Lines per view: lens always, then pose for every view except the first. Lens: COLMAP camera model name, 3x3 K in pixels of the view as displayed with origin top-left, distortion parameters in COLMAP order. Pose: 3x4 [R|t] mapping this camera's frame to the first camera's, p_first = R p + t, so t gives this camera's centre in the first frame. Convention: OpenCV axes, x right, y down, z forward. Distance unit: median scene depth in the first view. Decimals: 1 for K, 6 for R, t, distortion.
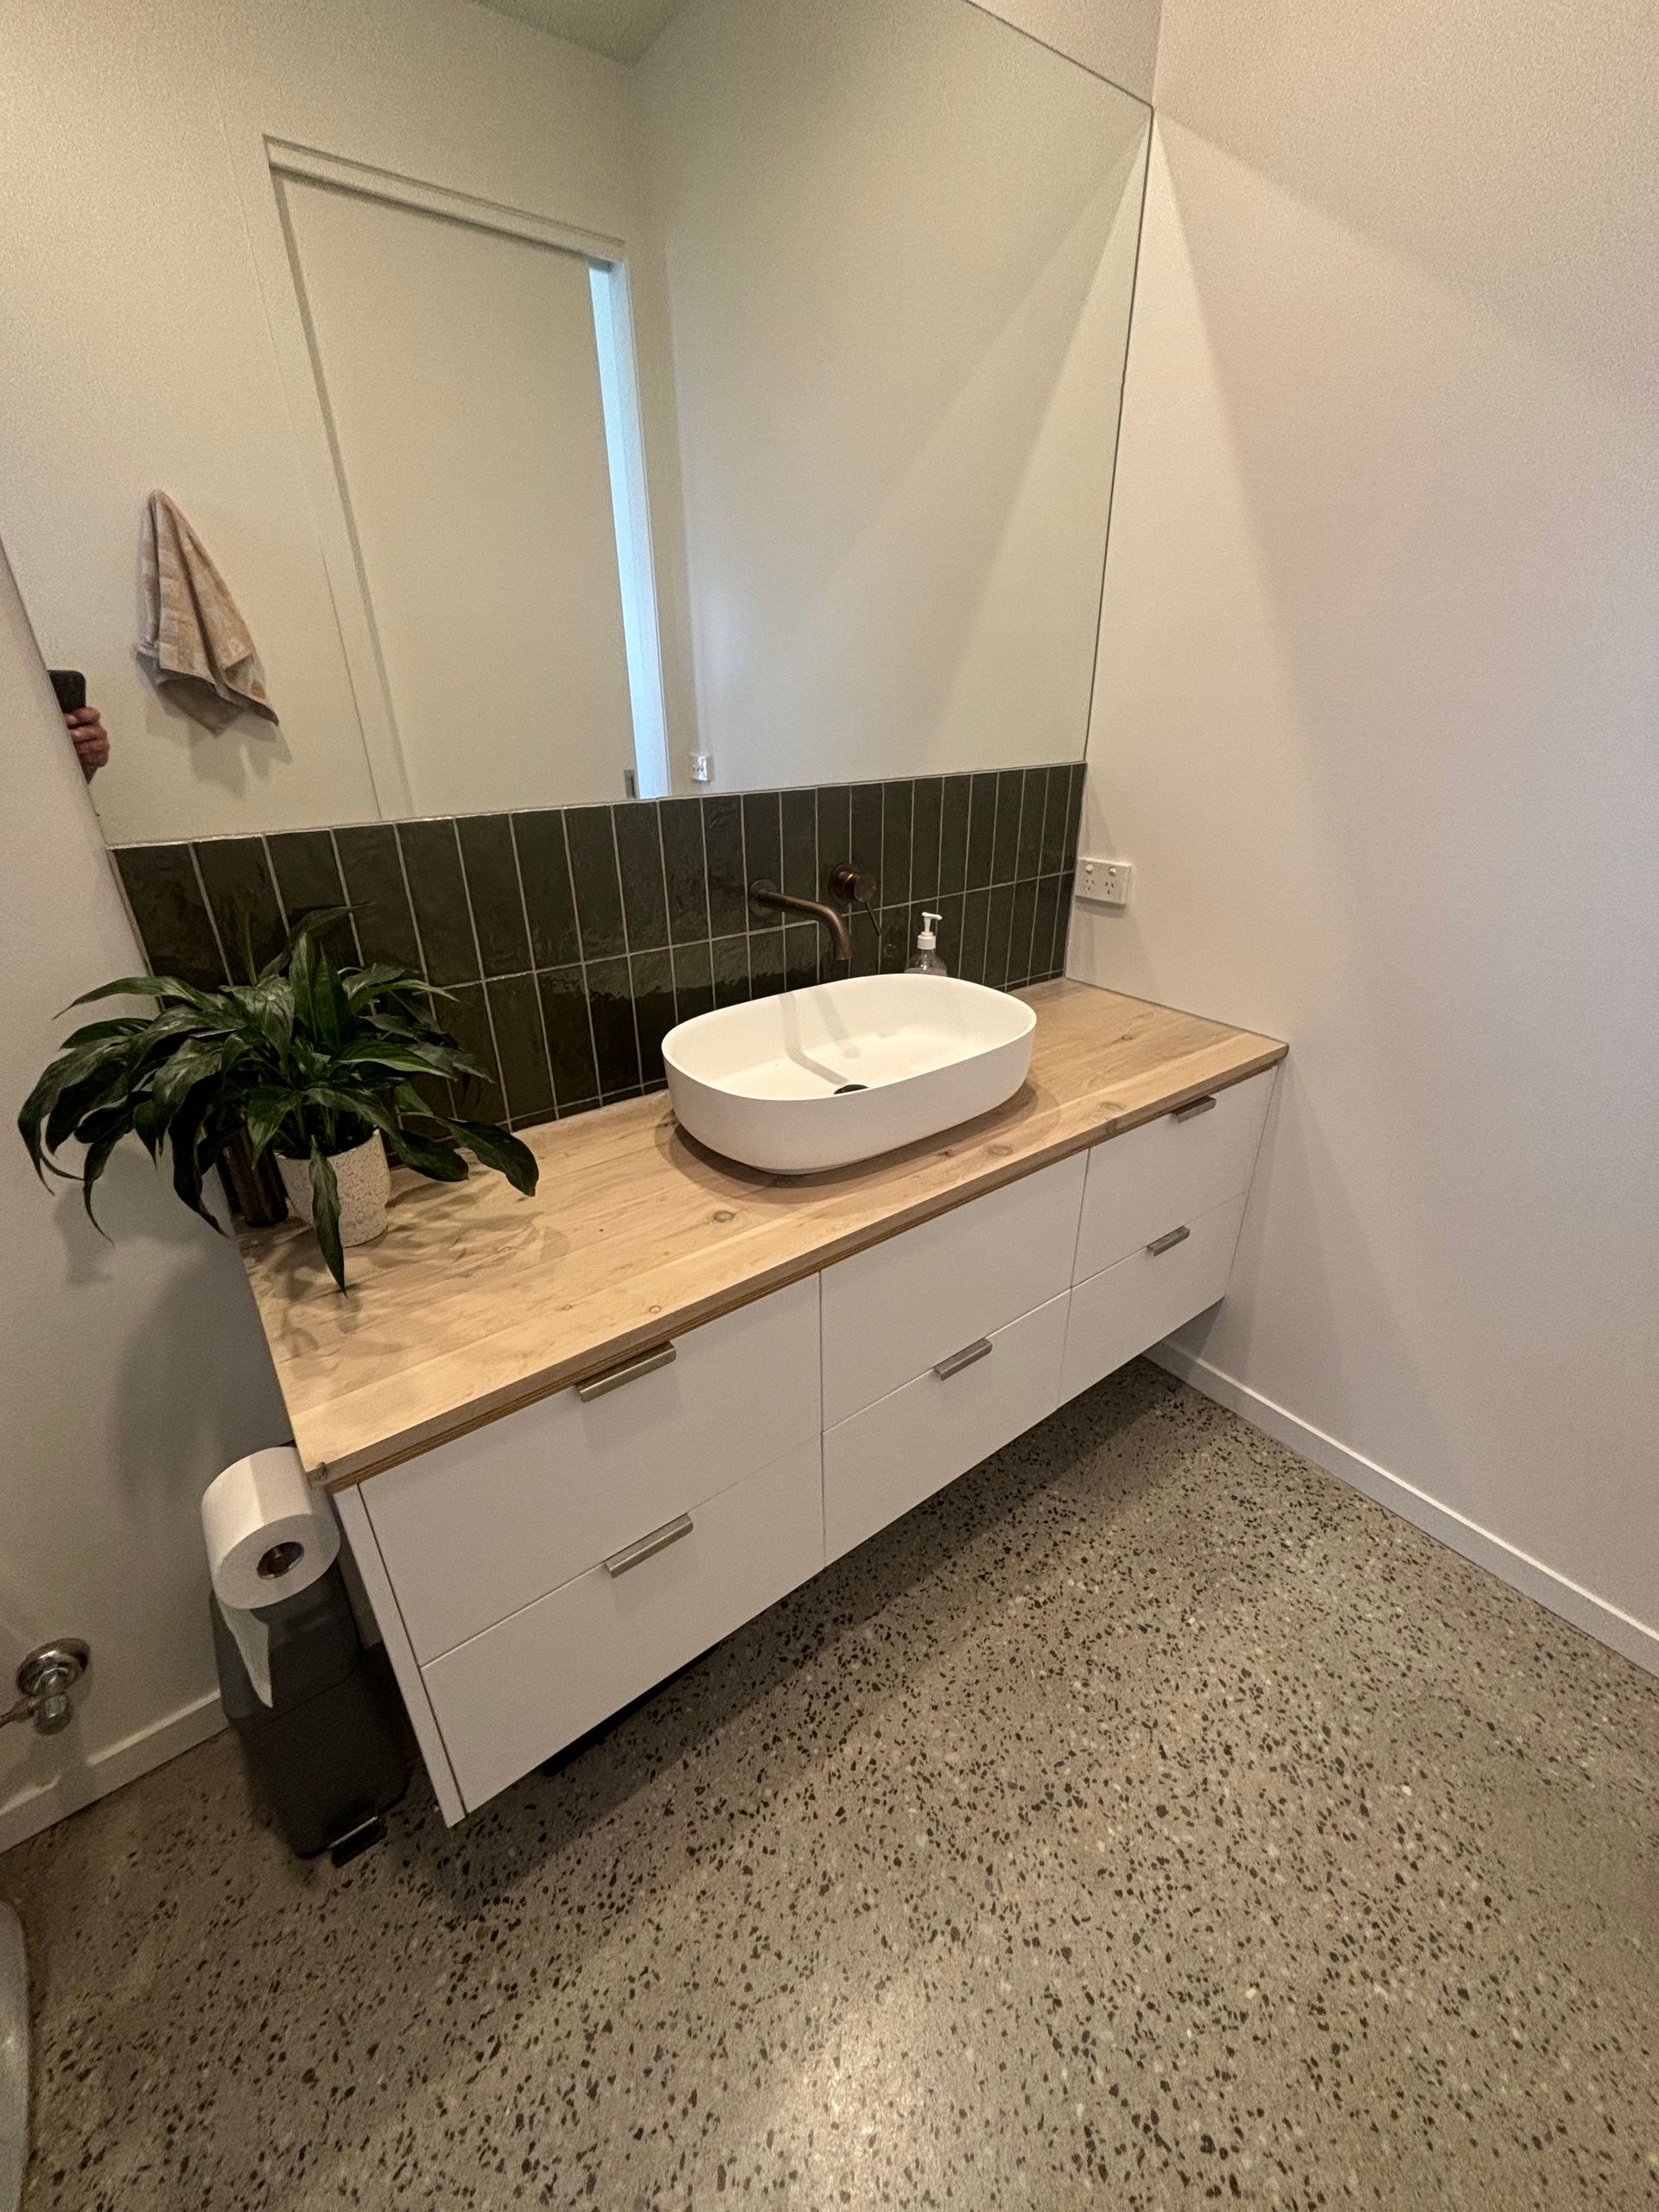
lens RADIAL K [[898.0, 0, 834.2], [0, 898.0, 1104.8], [0, 0, 1]] dist [0.006095, -0.001325]
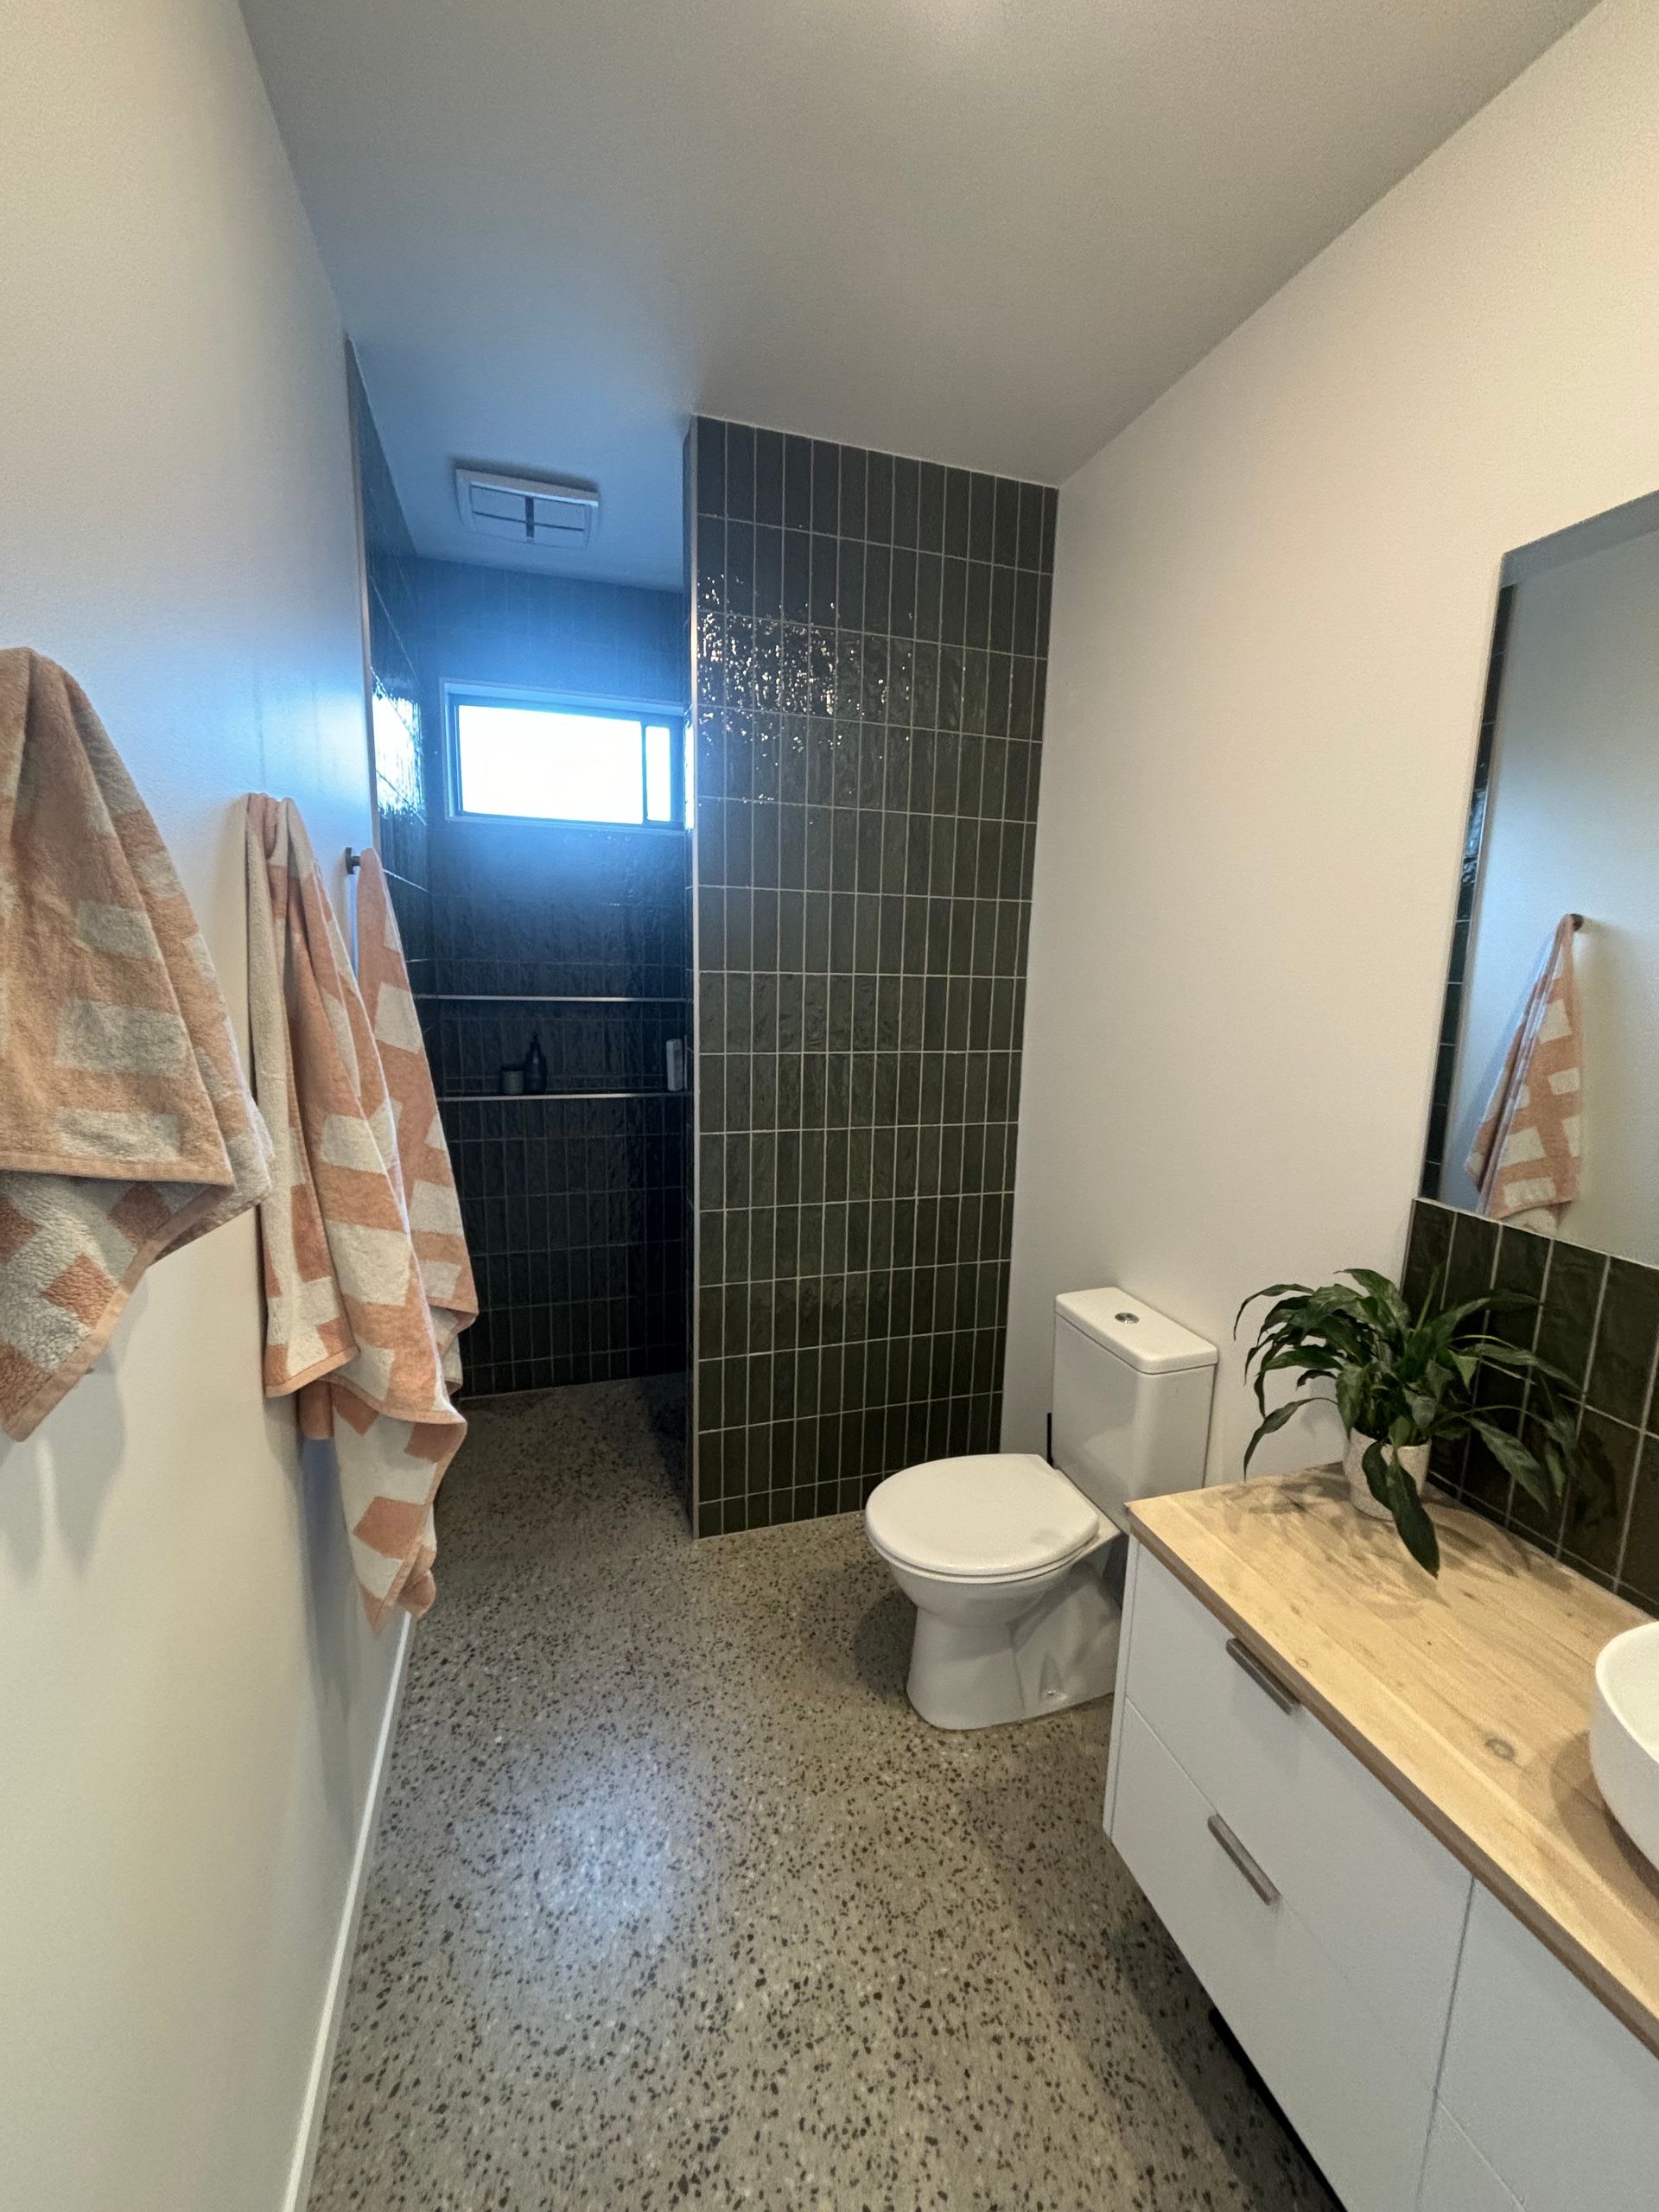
lens RADIAL K [[898.0, 0, 829.9], [0, 898.0, 1107.3], [0, 0, 1]] dist [0.006095, -0.001325]
pose [[-0.347146, 0.150870, -0.925596, 0.813025], [-0.426257, 0.853749, 0.299027, -0.386921], [0.835341, 0.498347, -0.232066, 0.375110]]
